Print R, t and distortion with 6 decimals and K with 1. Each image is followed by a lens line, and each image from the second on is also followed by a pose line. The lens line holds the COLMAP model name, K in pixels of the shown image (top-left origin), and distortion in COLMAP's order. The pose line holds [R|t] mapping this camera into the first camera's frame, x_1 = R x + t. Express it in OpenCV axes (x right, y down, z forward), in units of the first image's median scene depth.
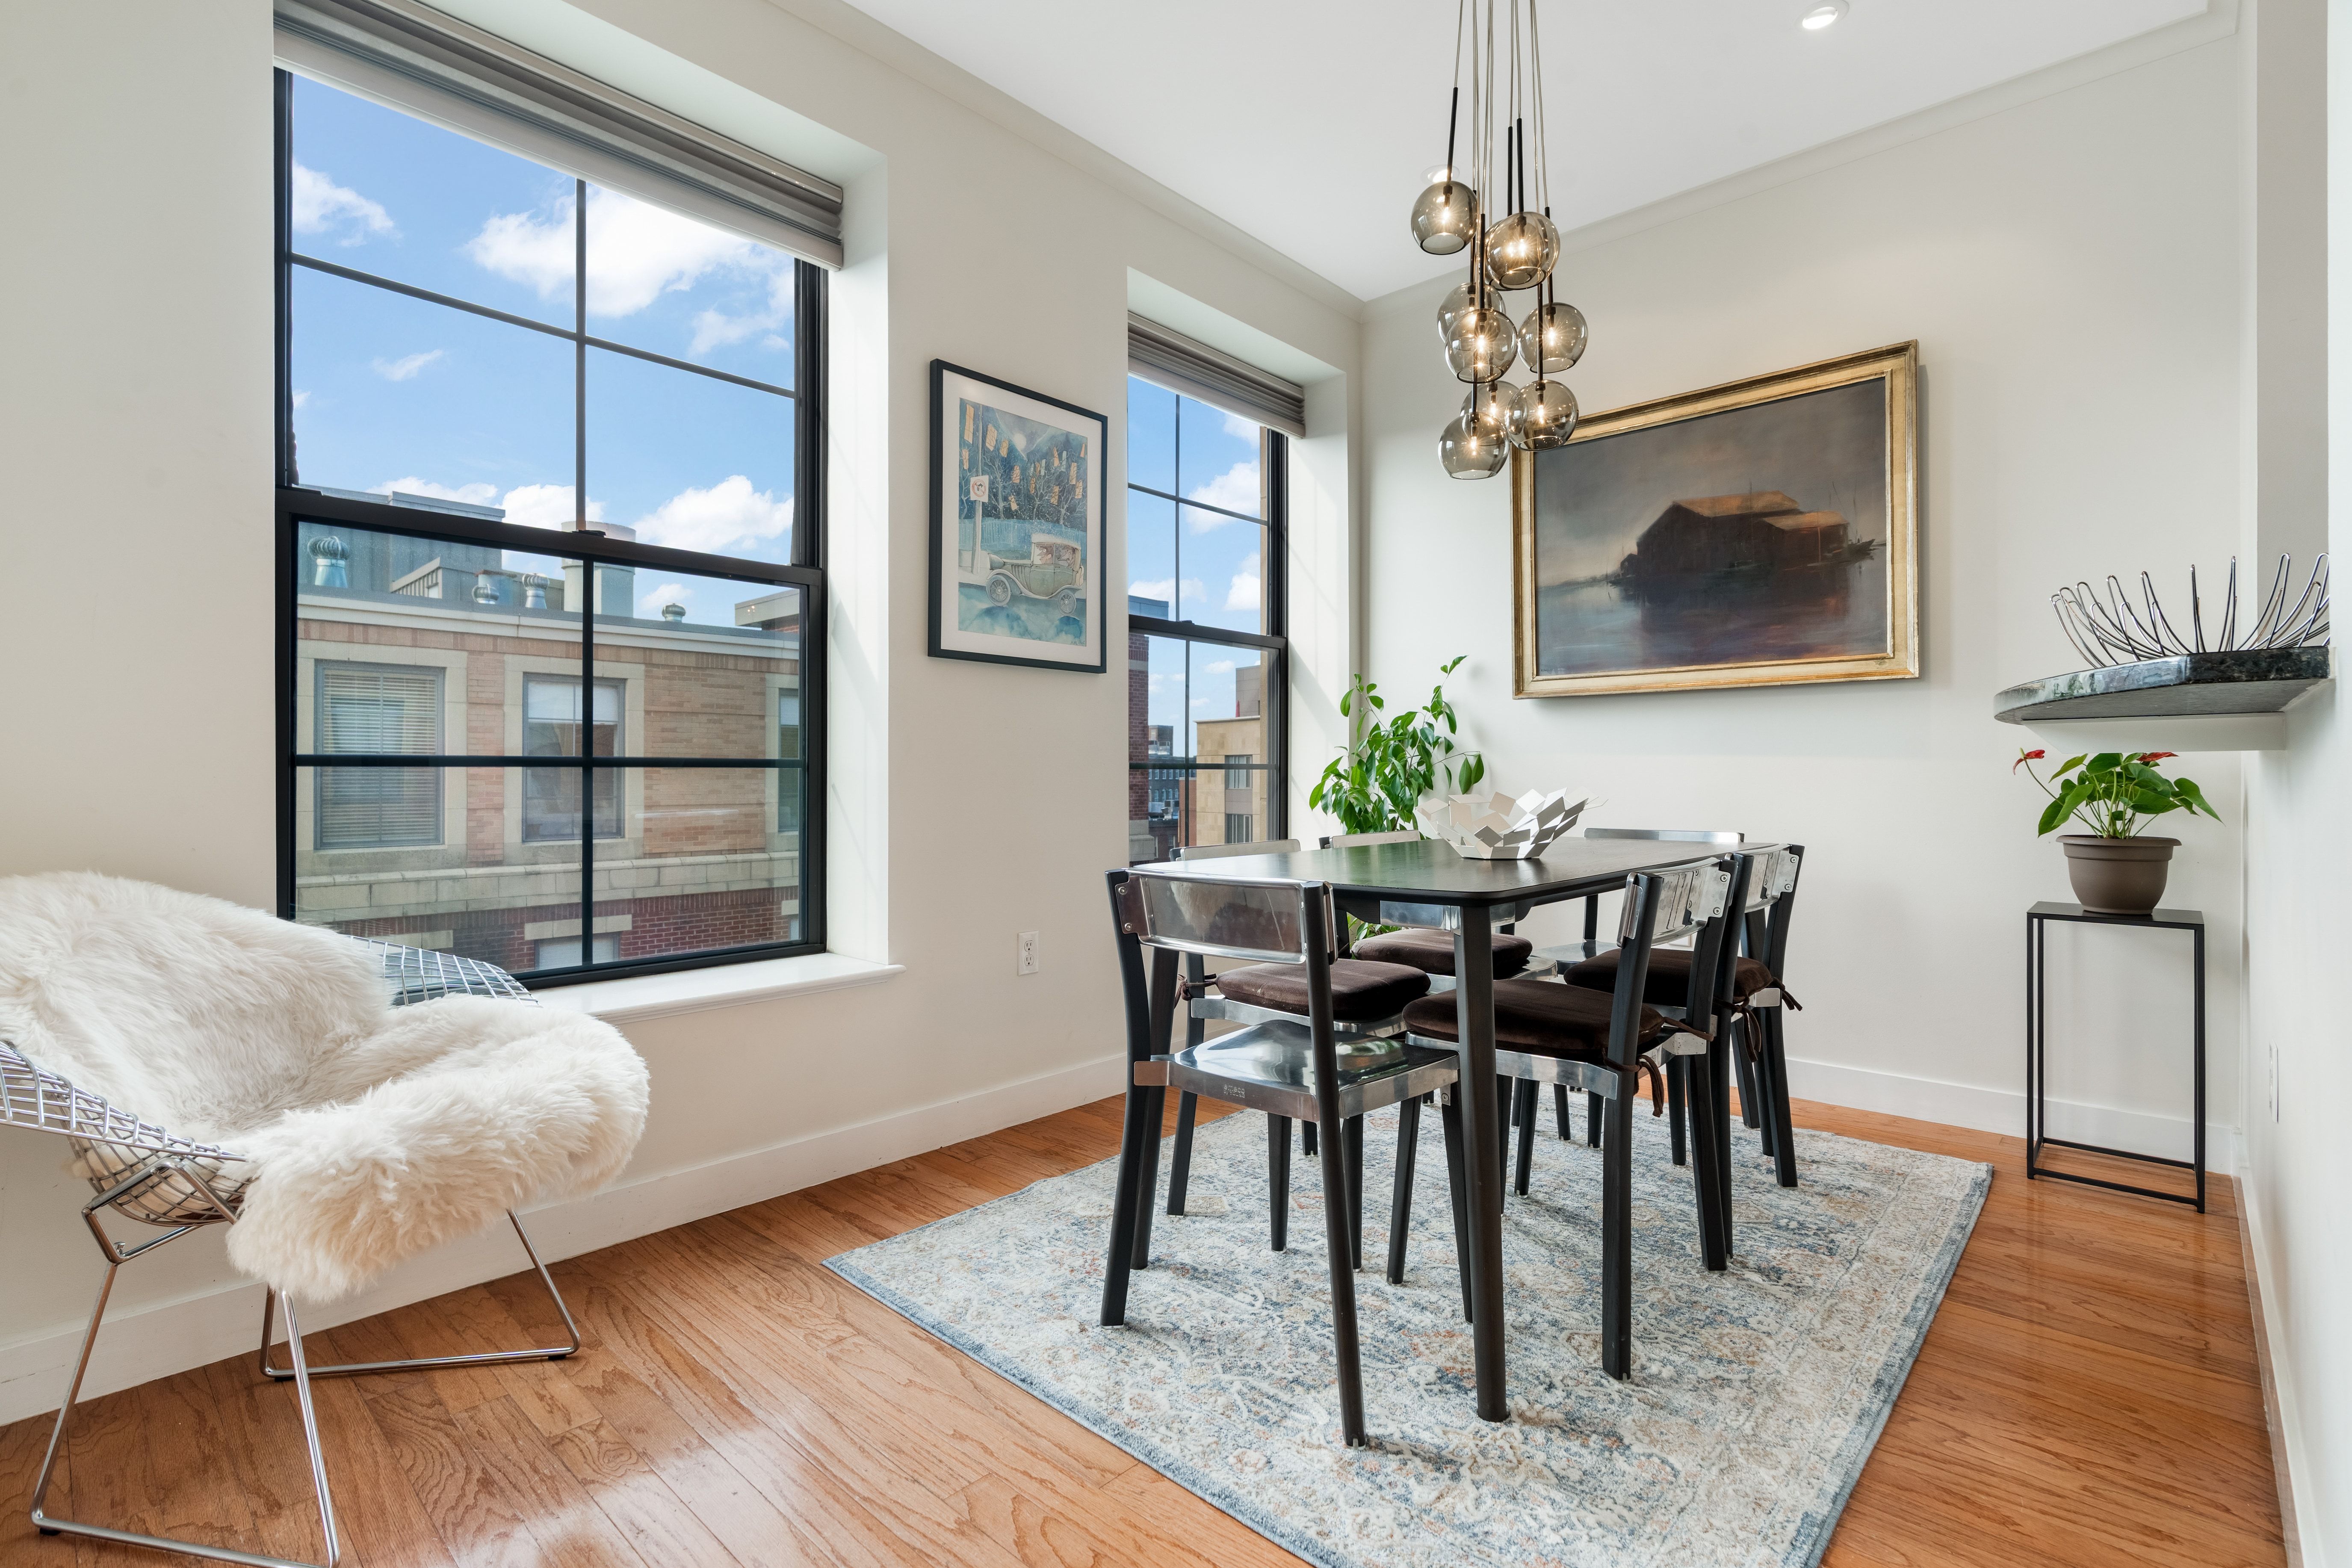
lens RADIAL K [[1081.7, 0, 1192.7], [0, 1081.7, 775.7], [0, 0, 1]] dist [-0.004045, -0.000238]
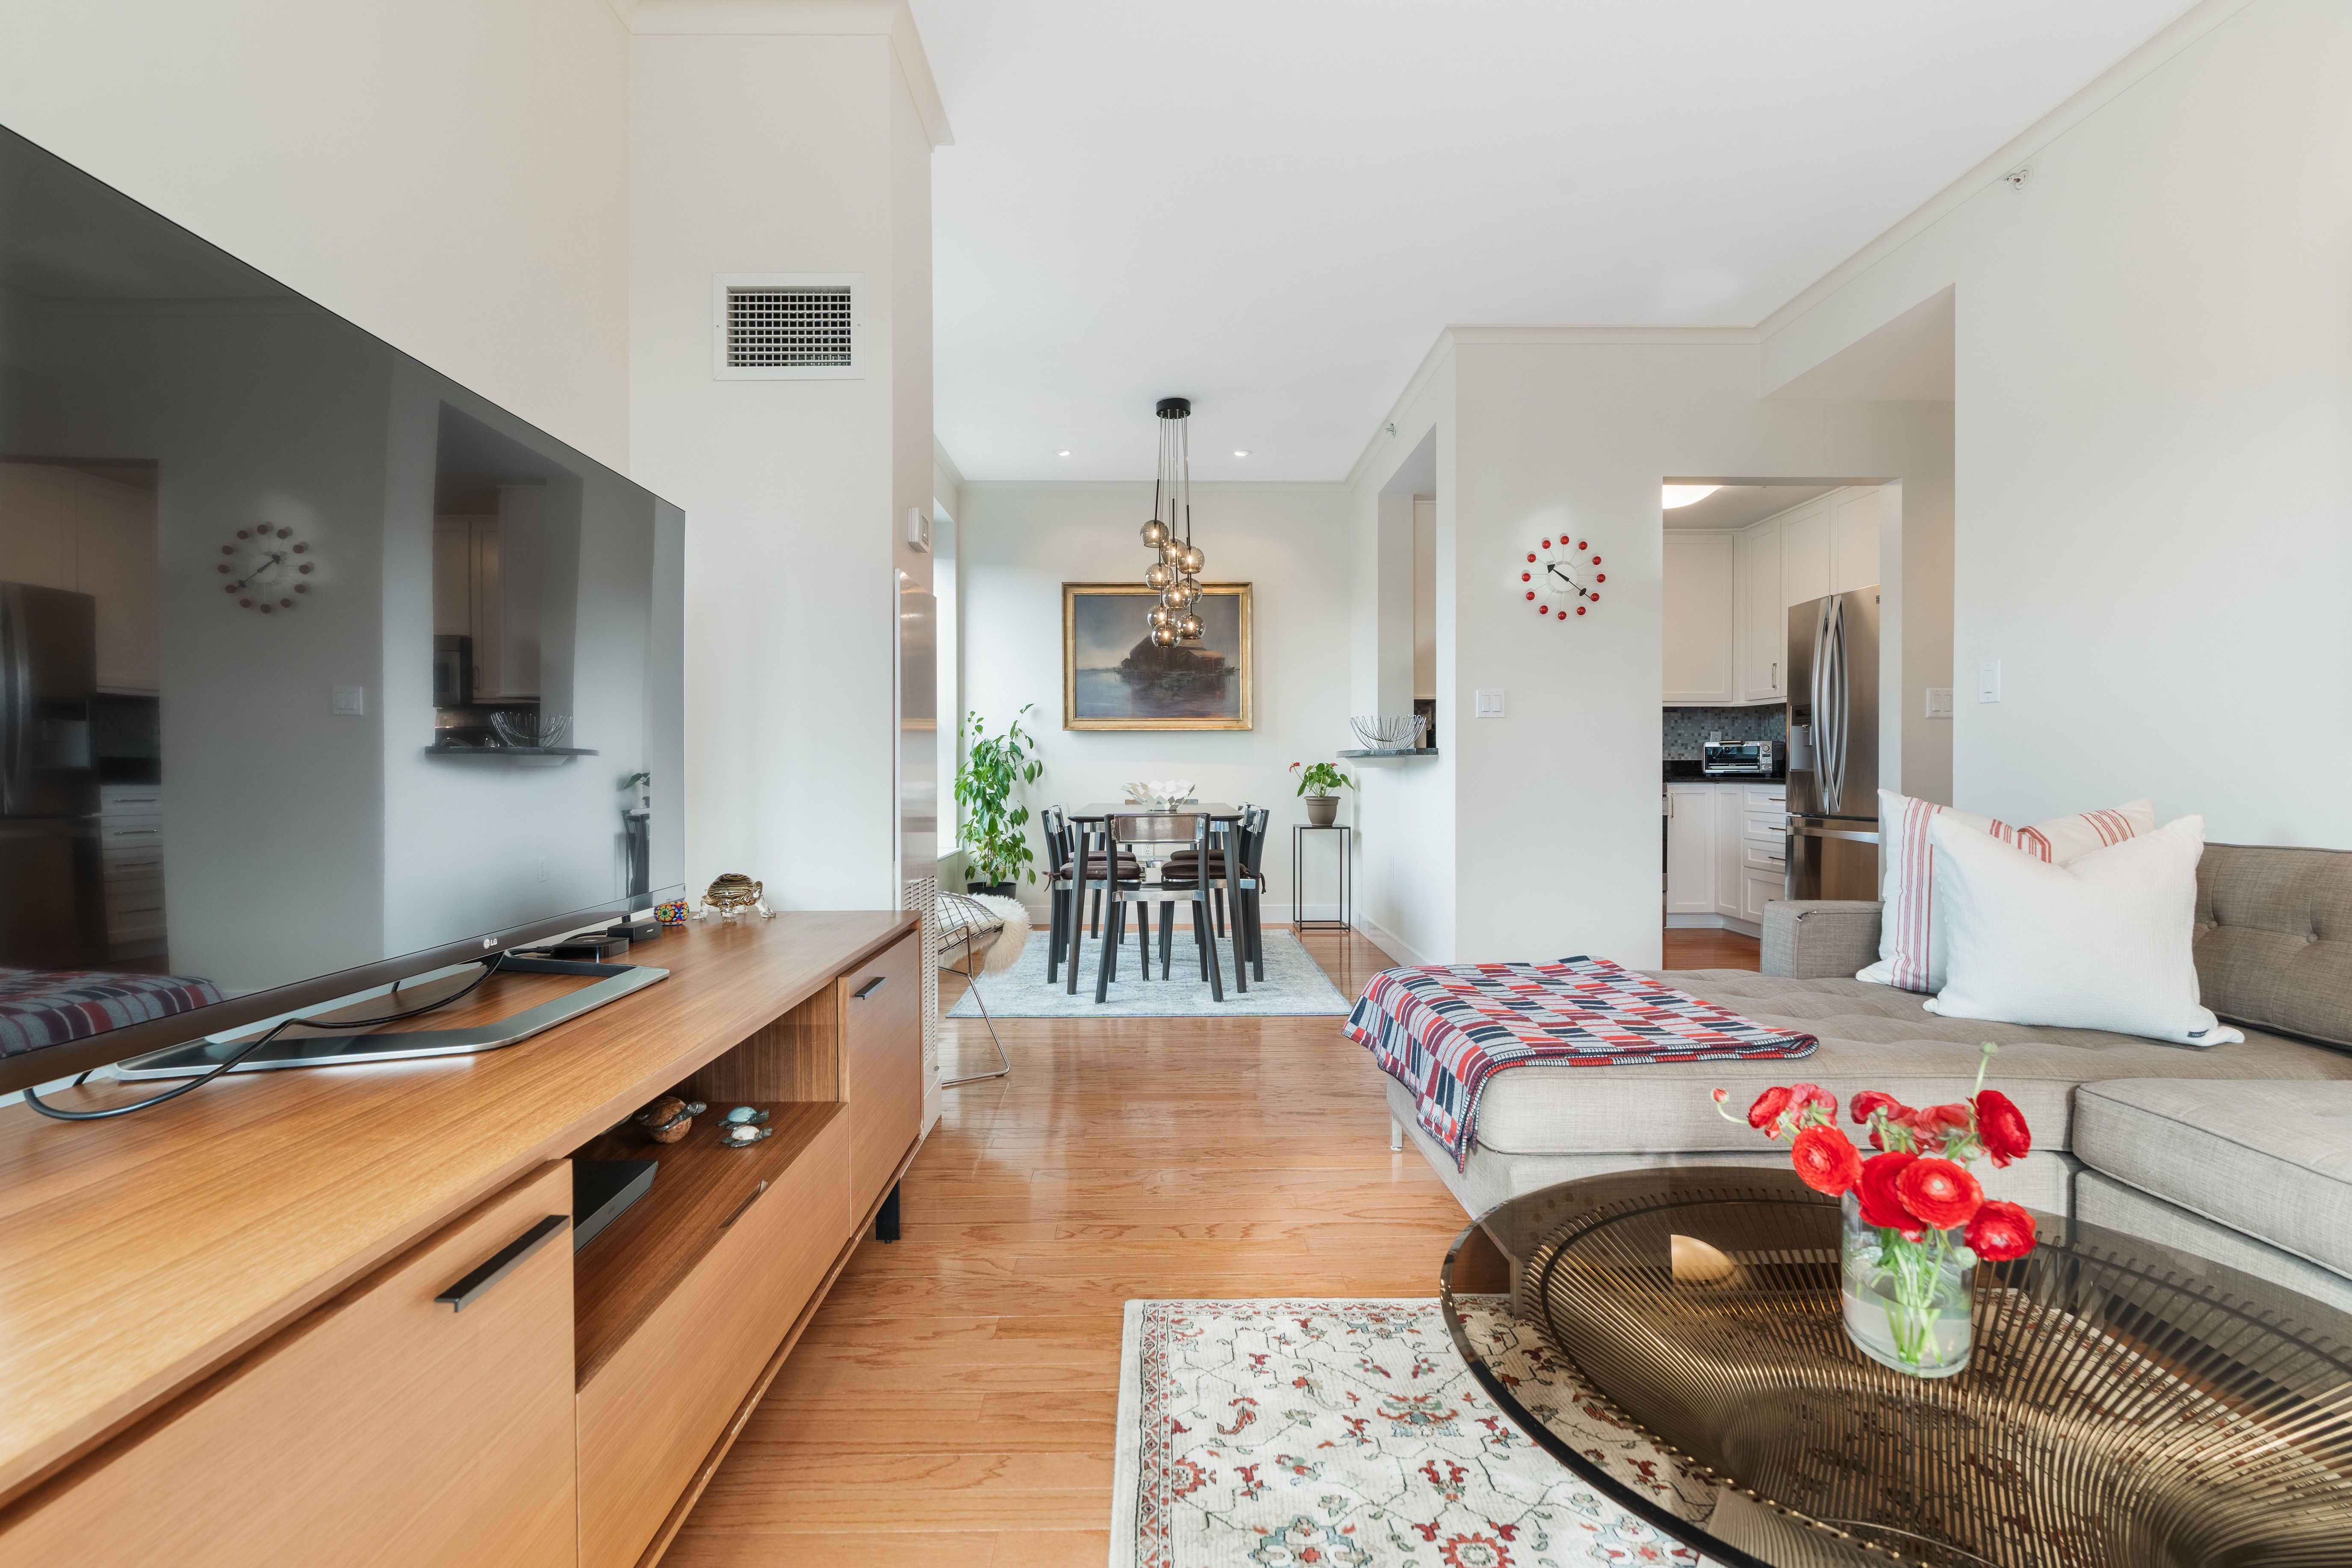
lens RADIAL K [[1063.3, 0, 1173.8], [0, 1063.3, 780.2], [0, 0, 1]] dist [-0.001093, 0.001208]
pose [[0.730811, -0.009241, 0.682517, -0.985031], [0.000258, 0.999912, 0.013262, -0.013849], [-0.682579, -0.009516, 0.730749, -0.534045]]
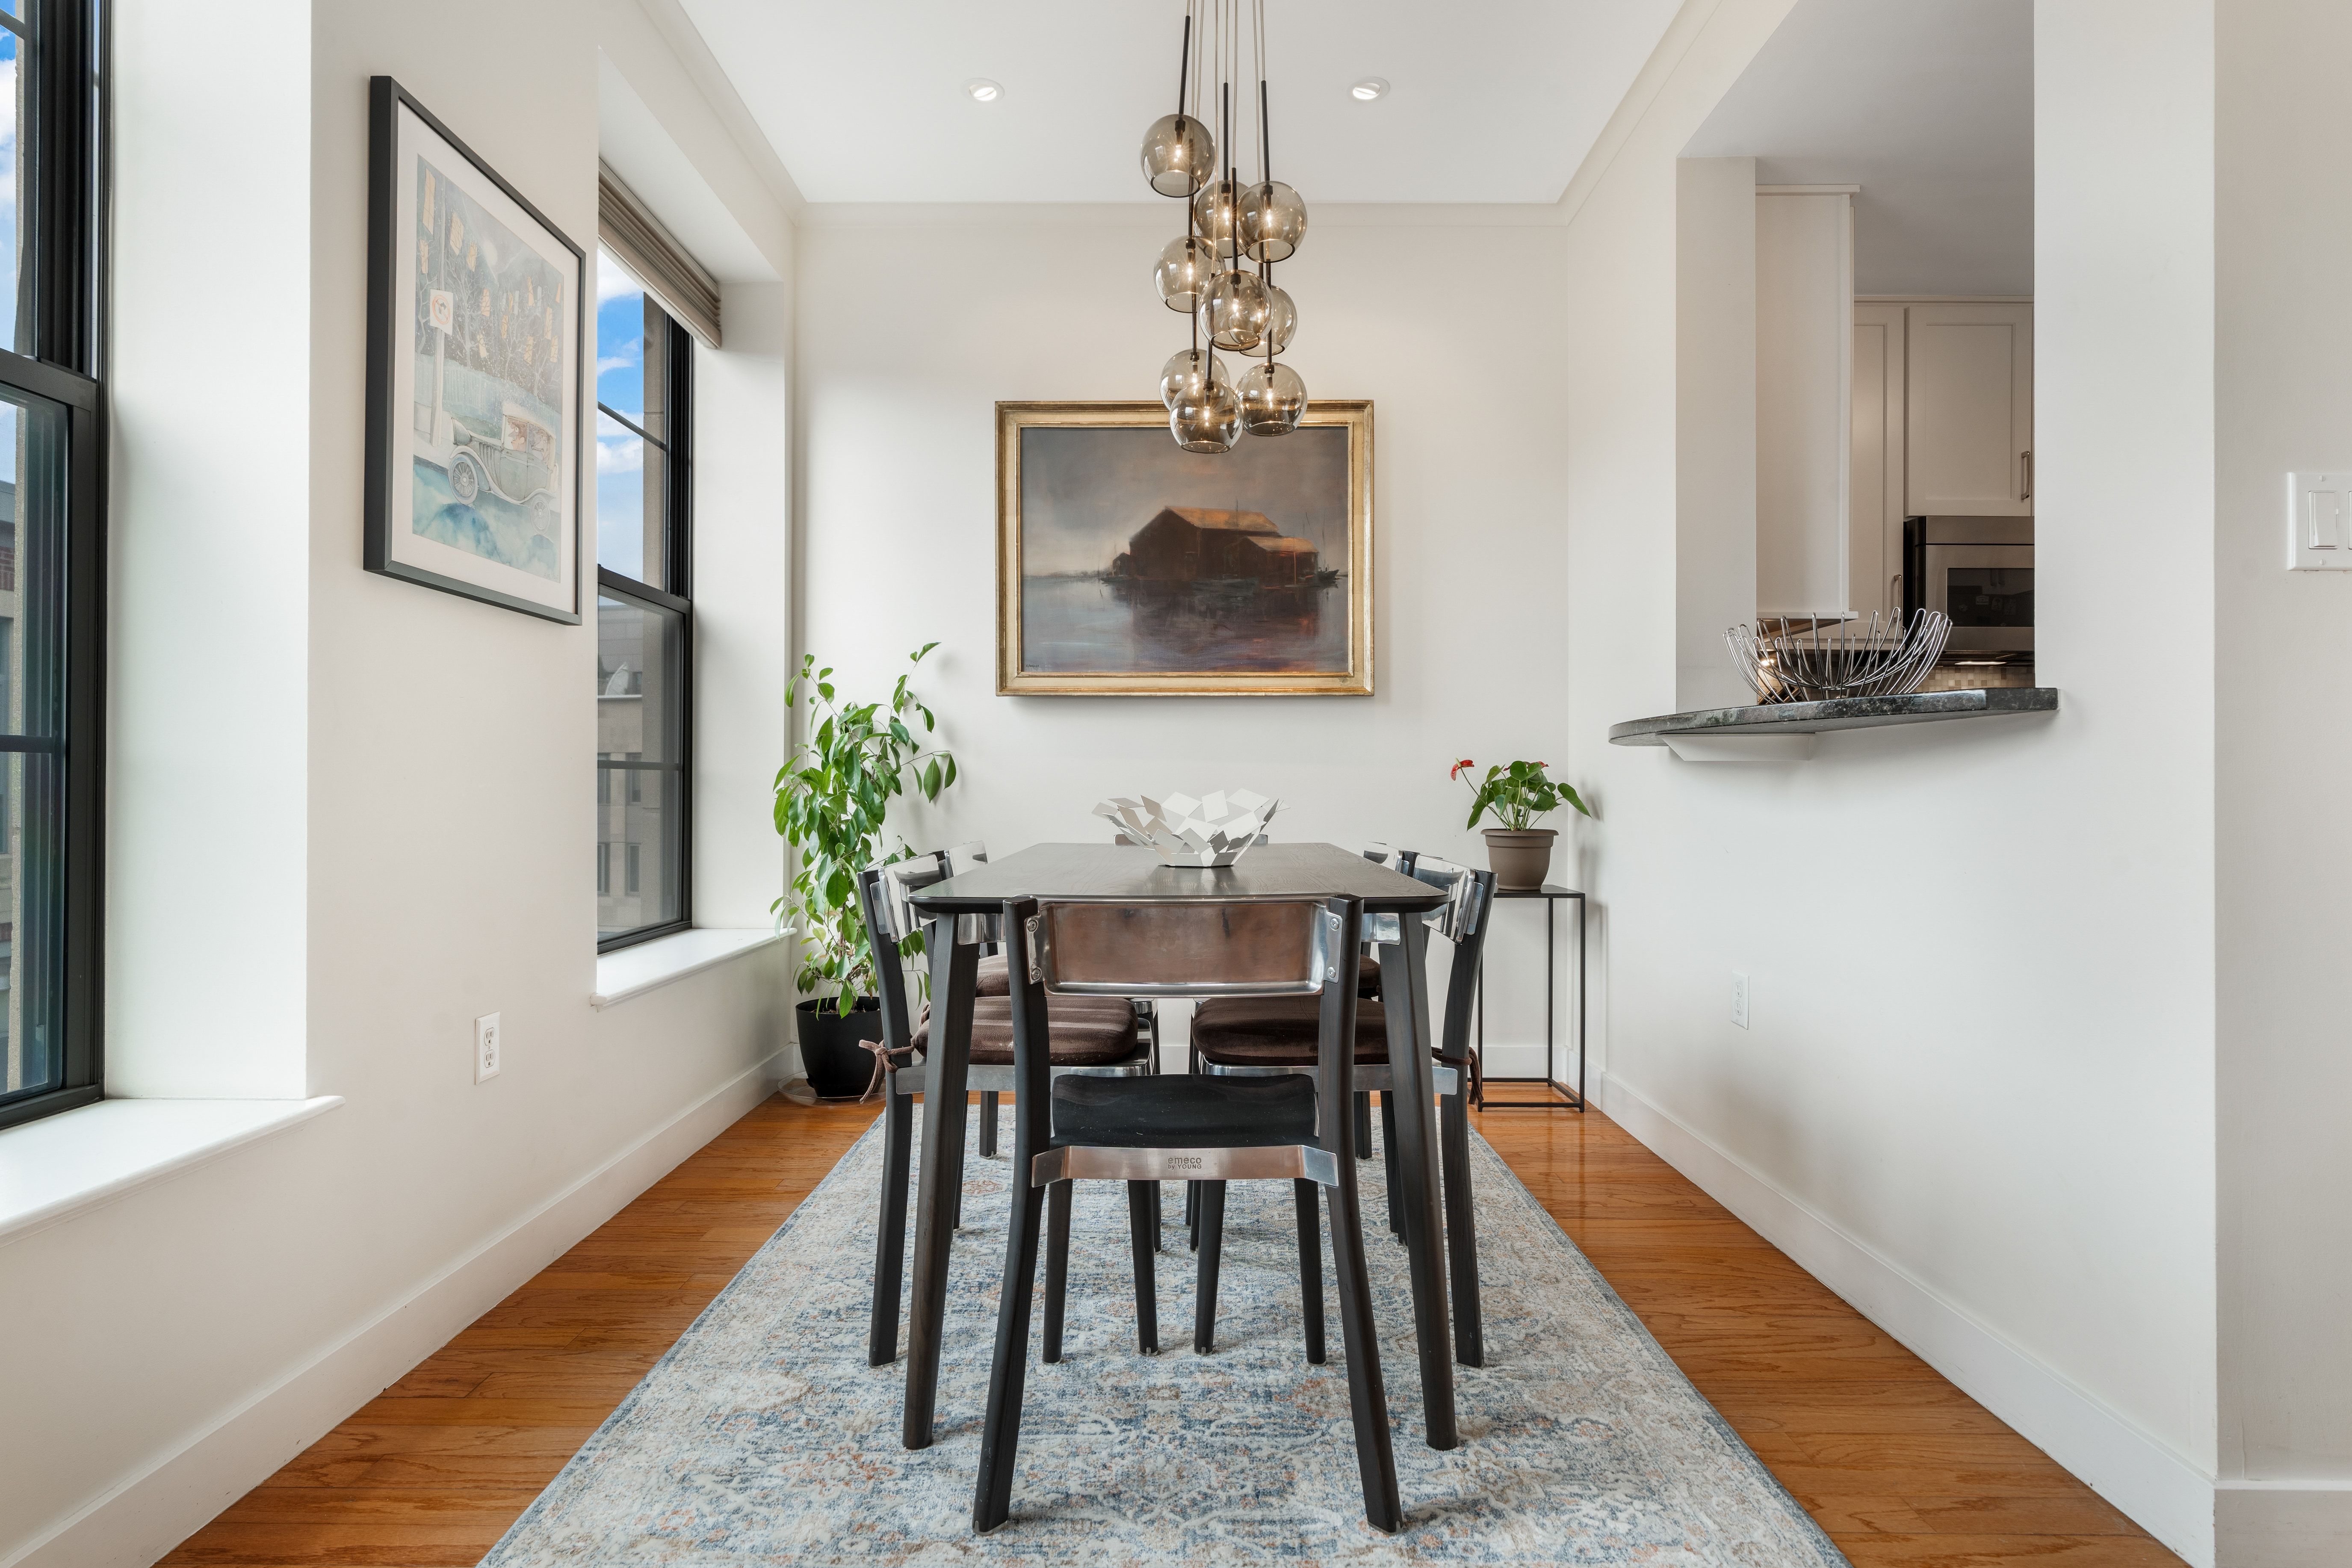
lens RADIAL K [[1180.4, 0, 1178.4], [0, 1180.4, 785.4], [0, 0, 1]] dist [-0.009724, 0.003385]
pose [[0.744742, 0.002793, 0.667347, -0.315770], [-0.003065, 0.999995, -0.000765, 0.006378], [-0.667346, -0.001475, 0.744747, 0.203206]]
